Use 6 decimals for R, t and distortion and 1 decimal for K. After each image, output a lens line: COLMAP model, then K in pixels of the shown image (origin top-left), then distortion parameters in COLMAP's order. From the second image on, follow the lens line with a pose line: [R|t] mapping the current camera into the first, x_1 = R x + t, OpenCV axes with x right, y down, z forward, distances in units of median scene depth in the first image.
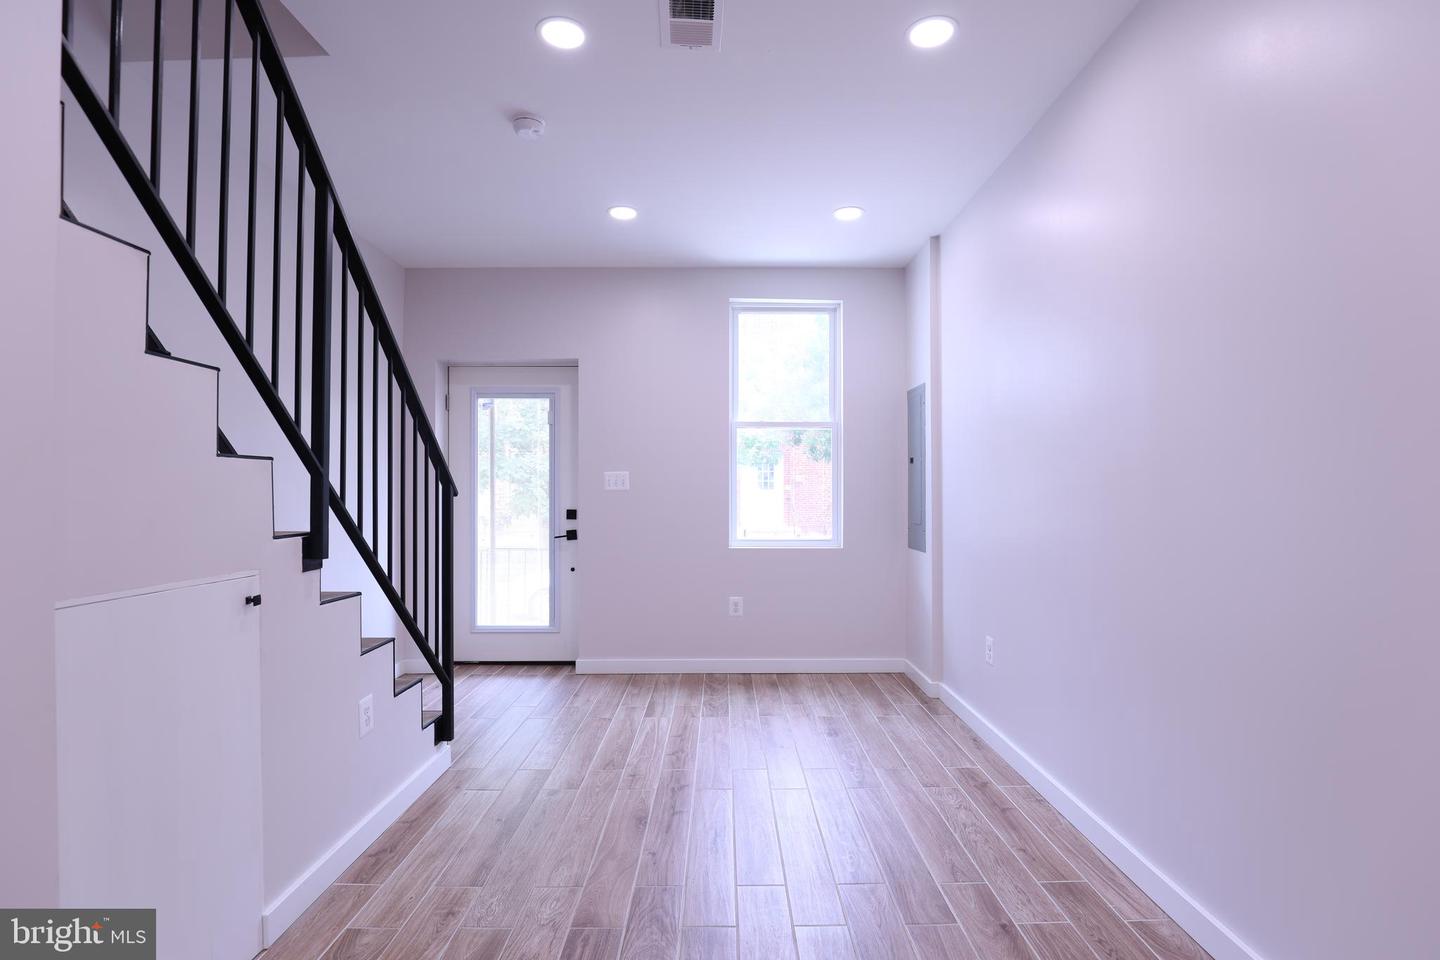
lens RADIAL K [[652.7, 0, 721.6], [0, 652.7, 478.9], [0, 0, 1]] dist [-0.004860, 0.000446]
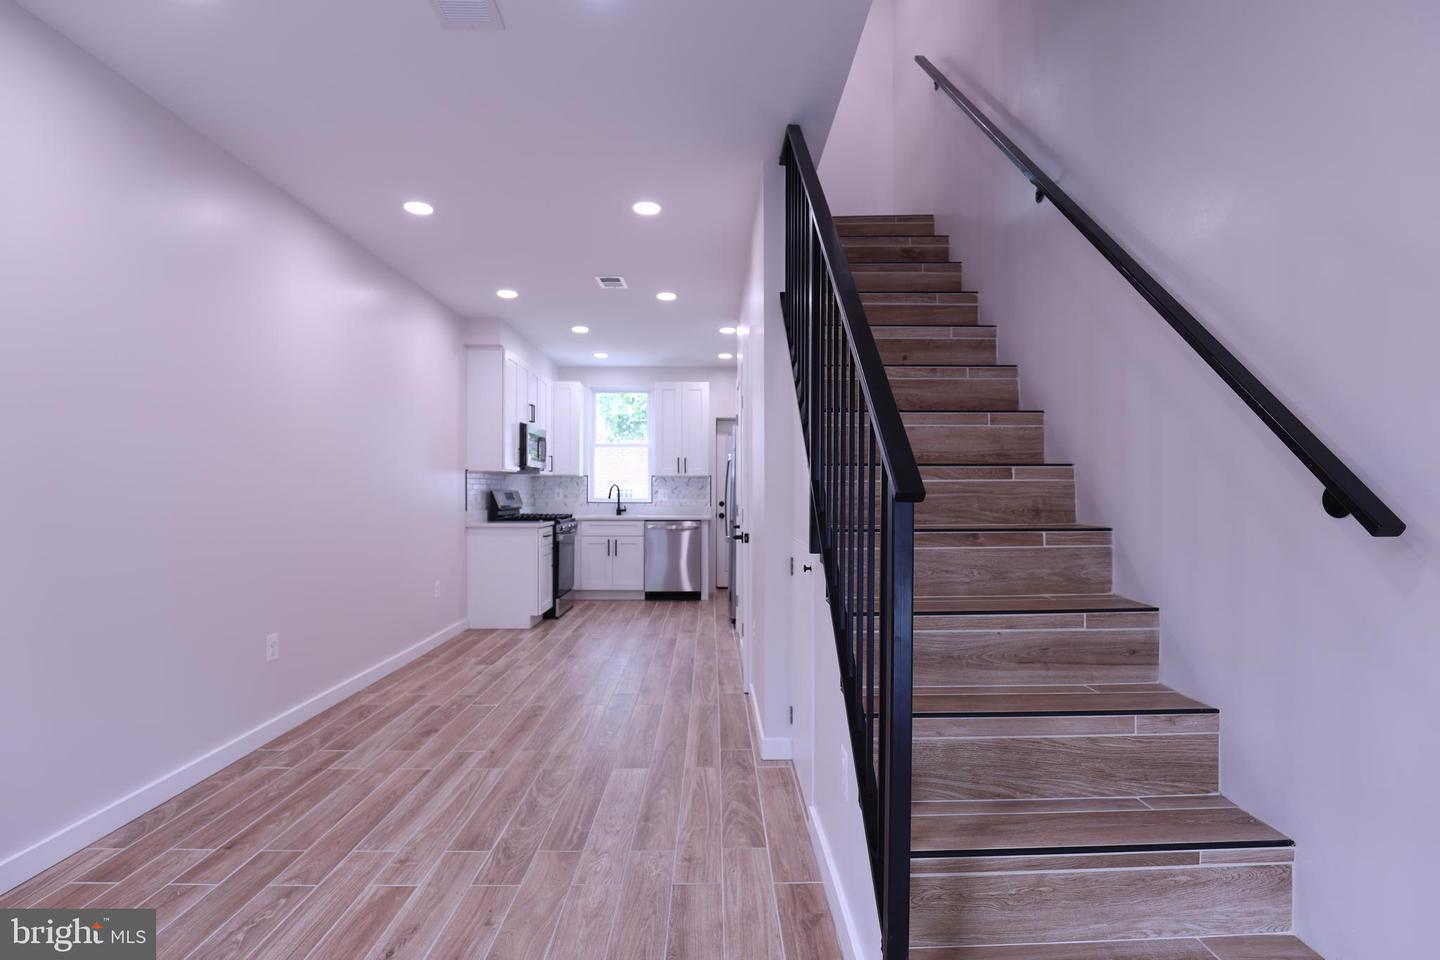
lens RADIAL K [[652.7, 0, 716.9], [0, 652.7, 485.4], [0, 0, 1]] dist [-0.004860, 0.000446]
pose [[-0.999924, 0.008845, -0.008569, -0.457349], [0.009061, 0.999634, -0.025490, 0.041783], [0.008340, -0.025566, -0.999638, 2.134057]]
